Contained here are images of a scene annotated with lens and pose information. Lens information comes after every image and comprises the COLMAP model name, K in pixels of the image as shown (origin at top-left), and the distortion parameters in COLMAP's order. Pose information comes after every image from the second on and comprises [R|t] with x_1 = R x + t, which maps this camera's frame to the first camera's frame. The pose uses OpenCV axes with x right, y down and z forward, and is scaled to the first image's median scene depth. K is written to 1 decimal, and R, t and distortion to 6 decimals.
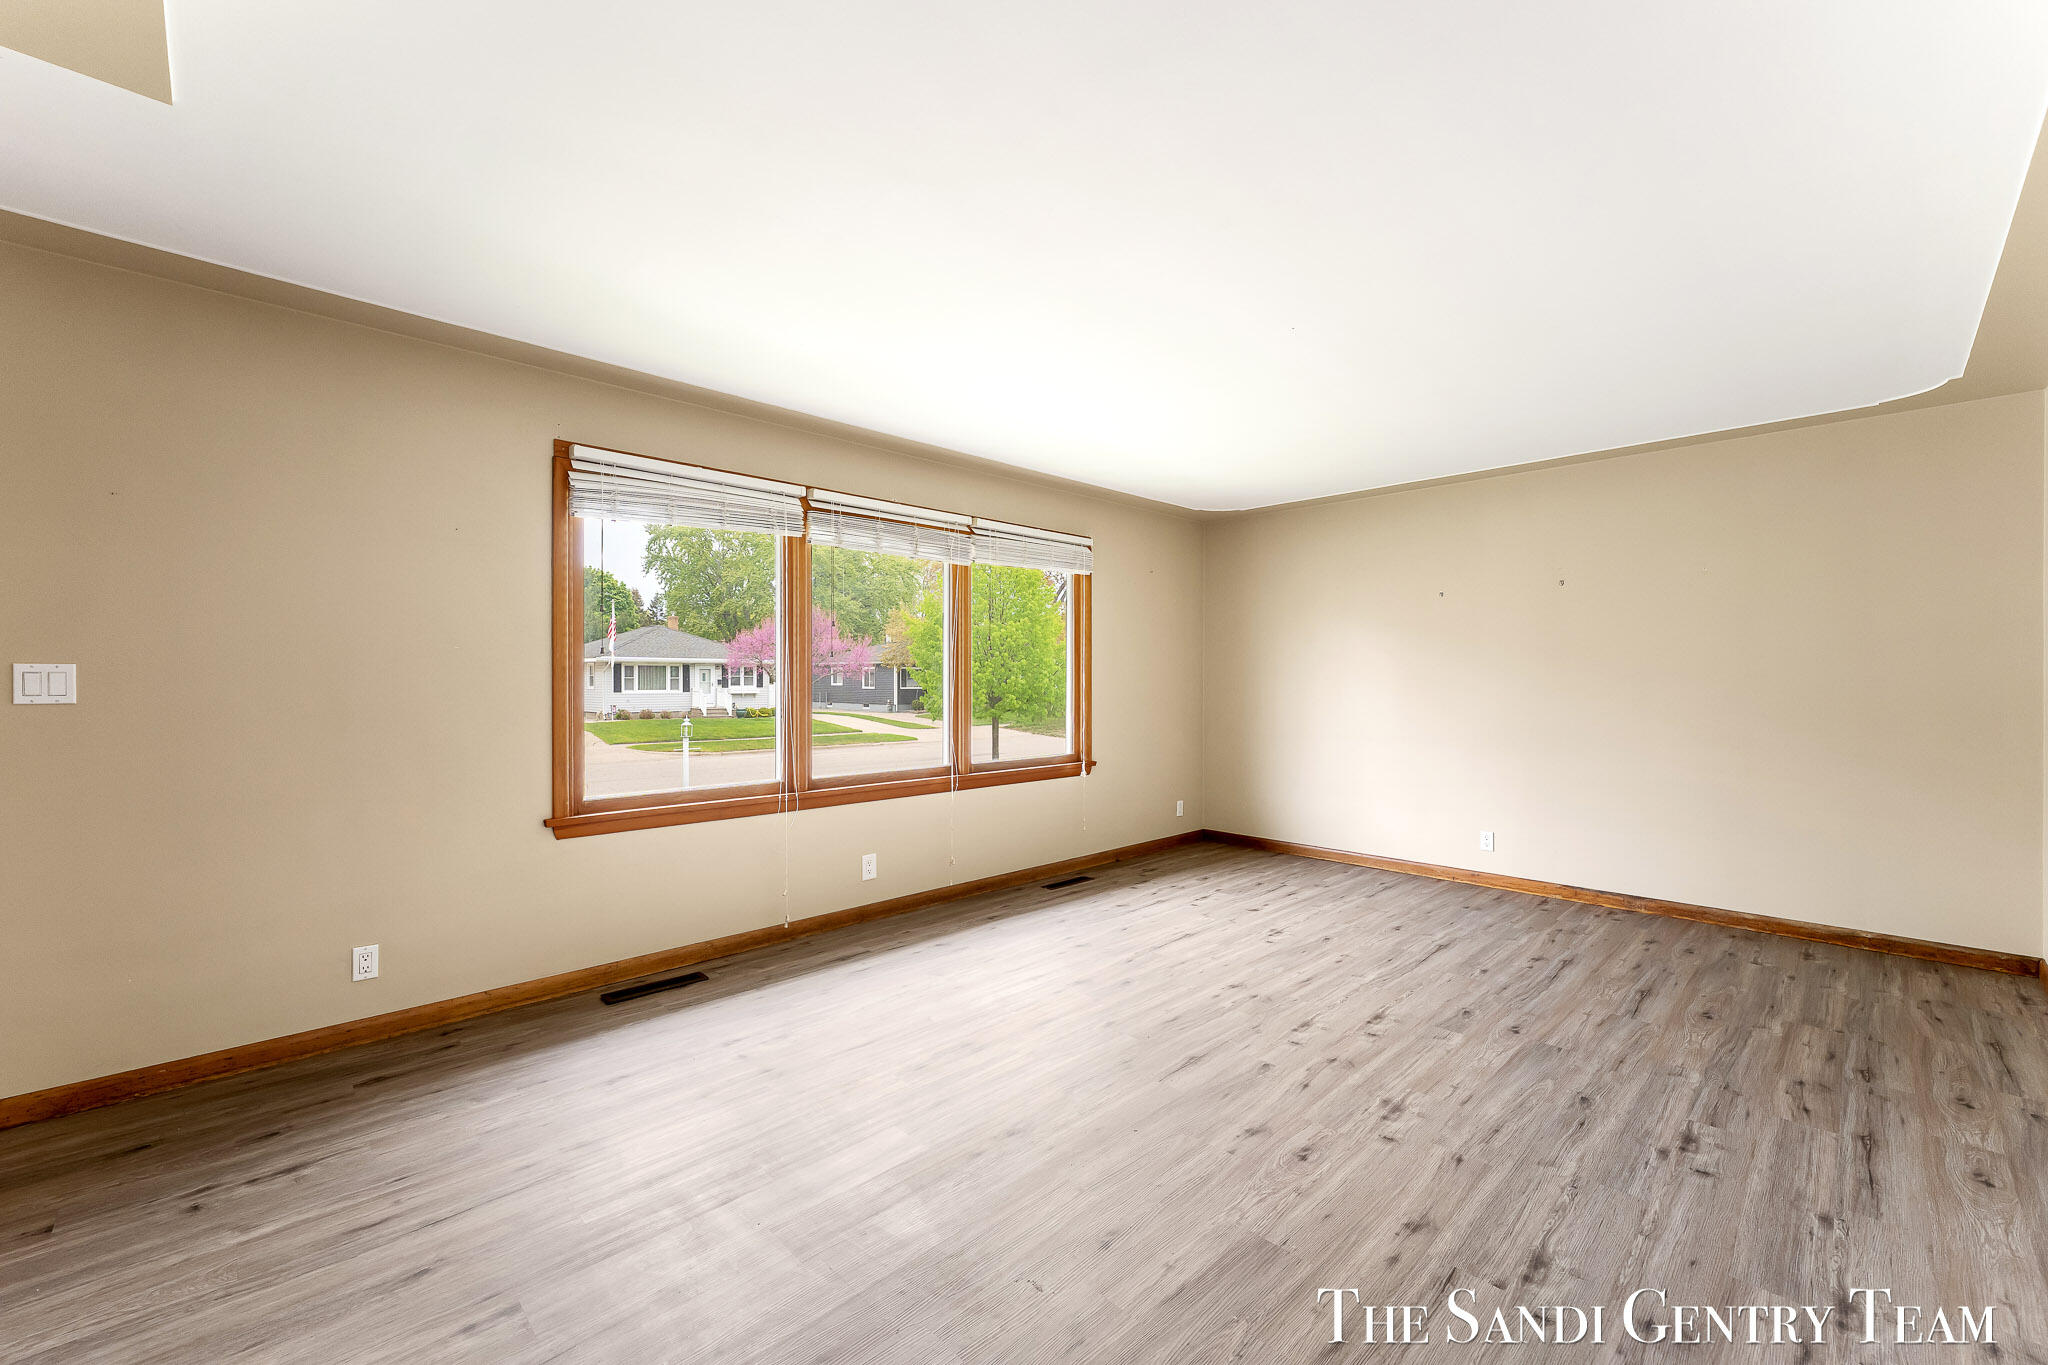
lens RADIAL K [[816.9, 0, 1019.9], [0, 816.9, 681.9], [0, 0, 1]] dist [0.000514, -0.000267]
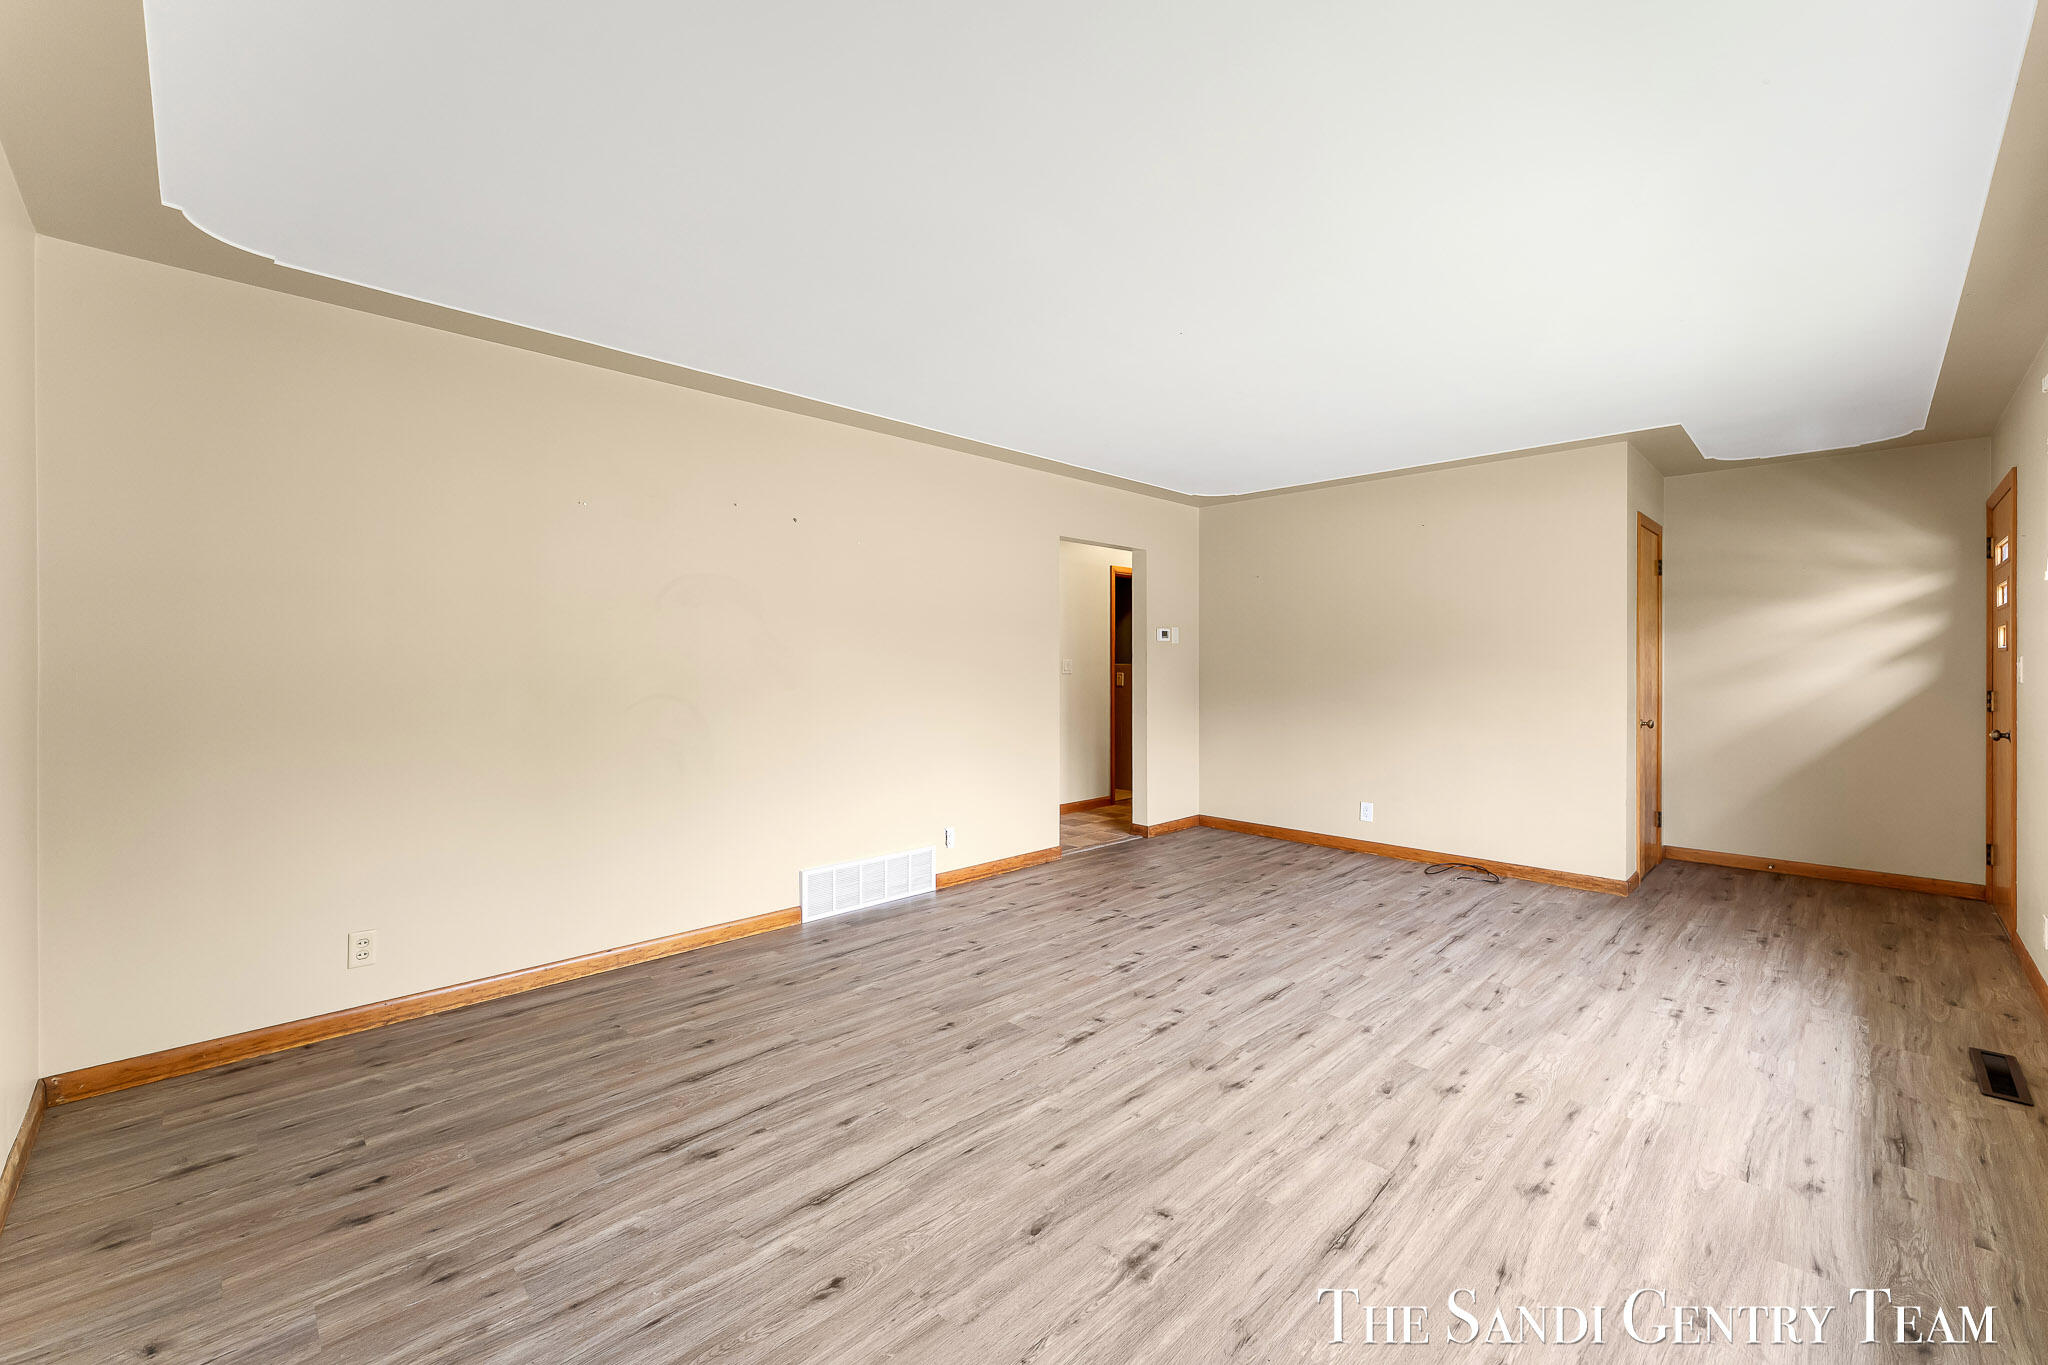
lens RADIAL K [[824.4, 0, 1025.3], [0, 824.4, 666.8], [0, 0, 1]] dist [-0.000591, -0.000251]
pose [[-0.999954, -0.001355, -0.009540, 0.541491], [-0.001409, 0.999983, 0.005670, -0.007662], [0.009532, 0.005683, -0.999938, 2.047180]]
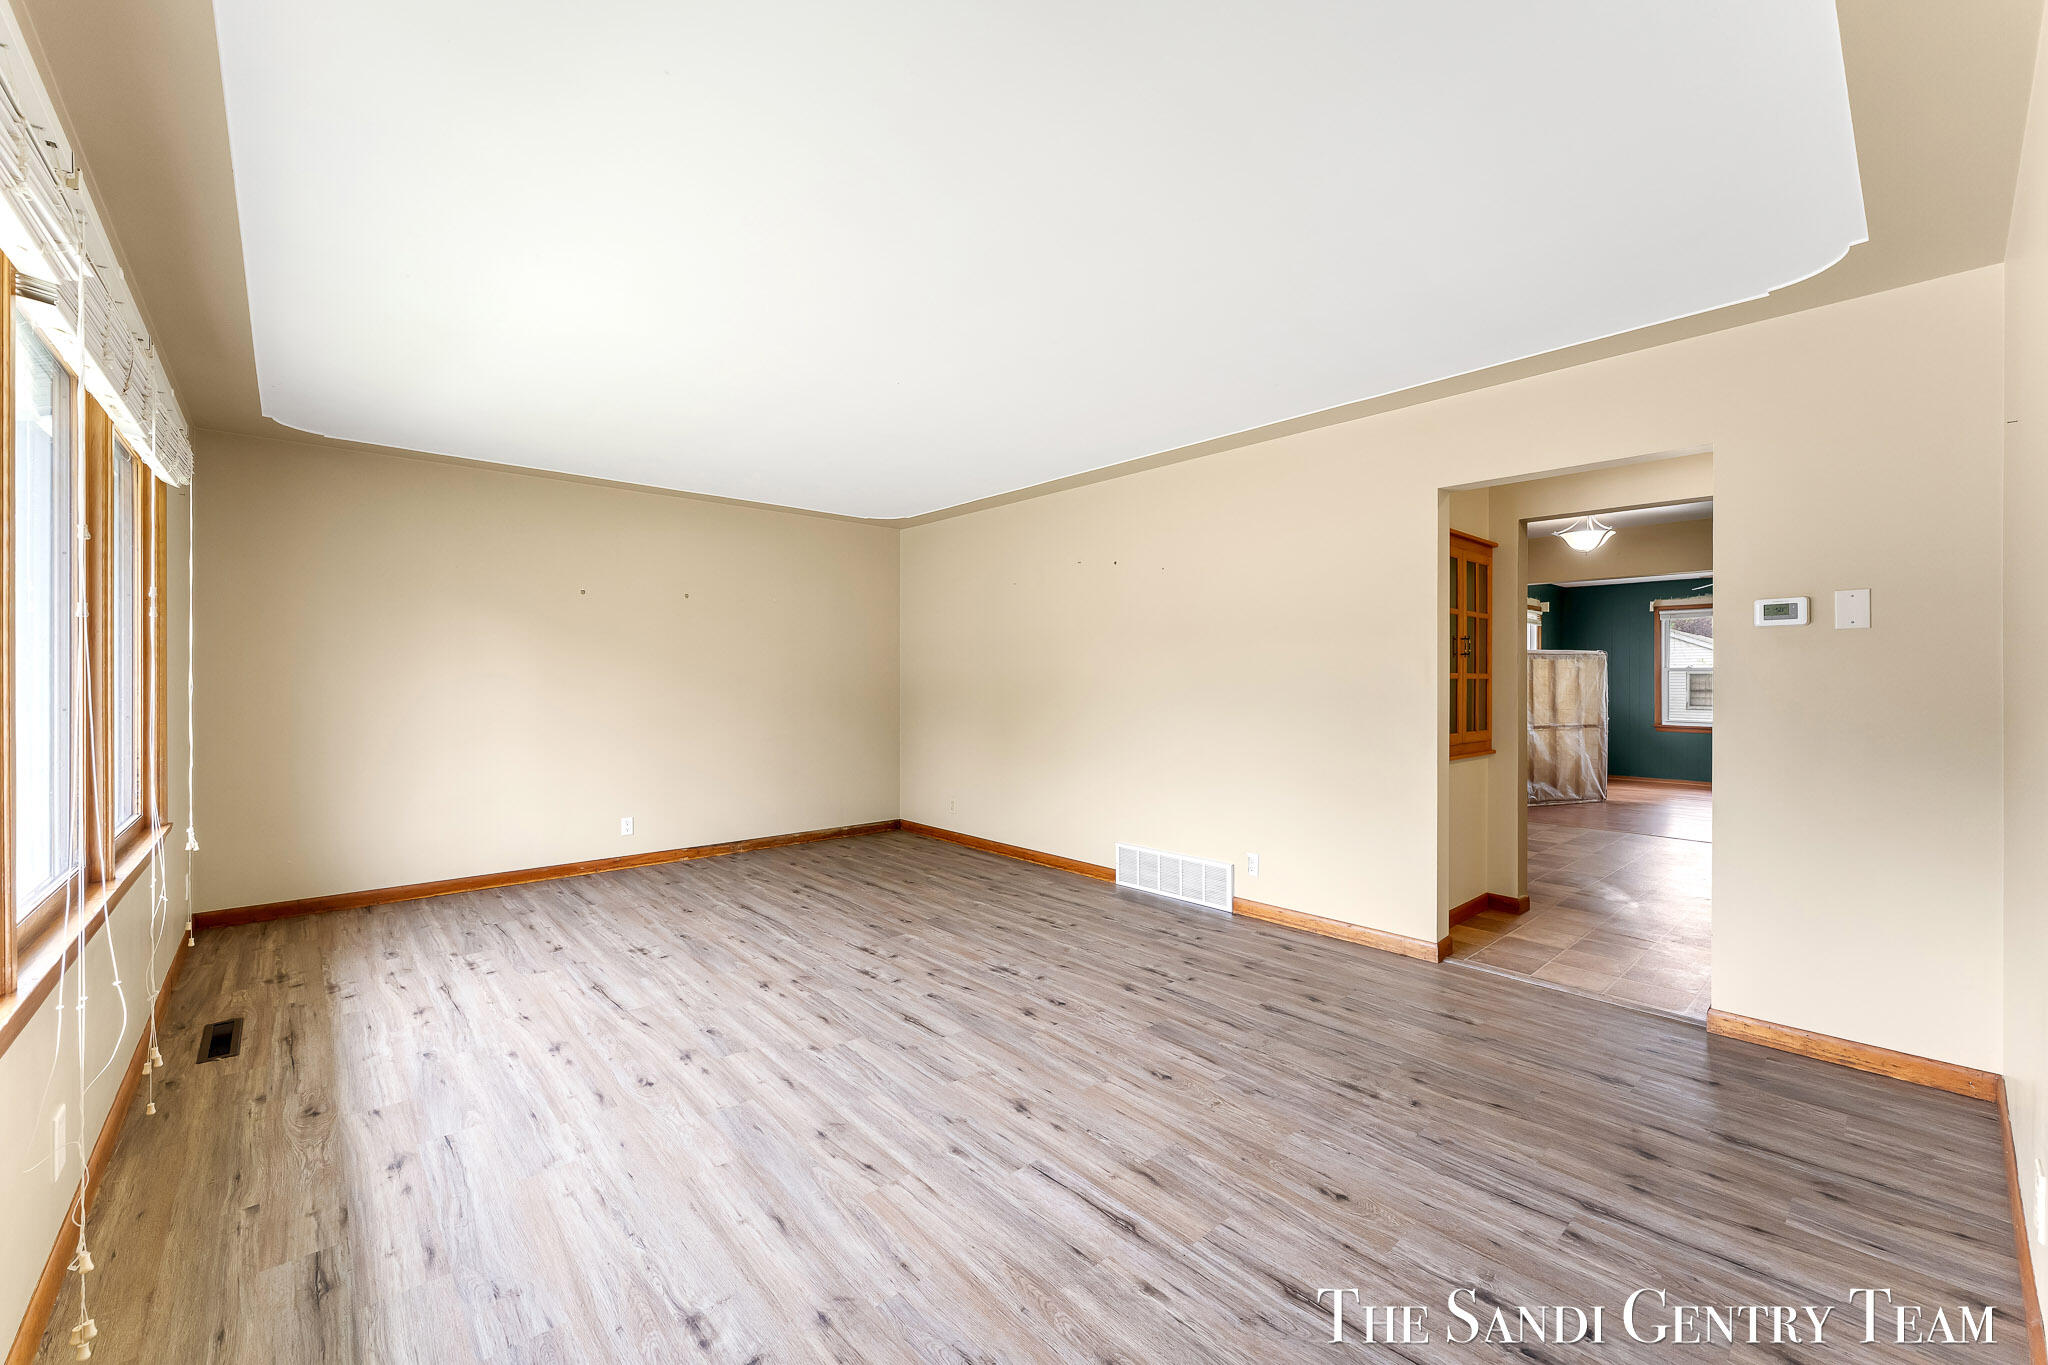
lens RADIAL K [[816.9, 0, 1019.9], [0, 816.9, 681.9], [0, 0, 1]] dist [0.000514, -0.000267]
pose [[0.041708, -0.006235, 0.999110, -0.842679], [0.001097, 0.999980, 0.006195, -0.002335], [-0.999129, 0.000838, 0.041714, 0.765577]]
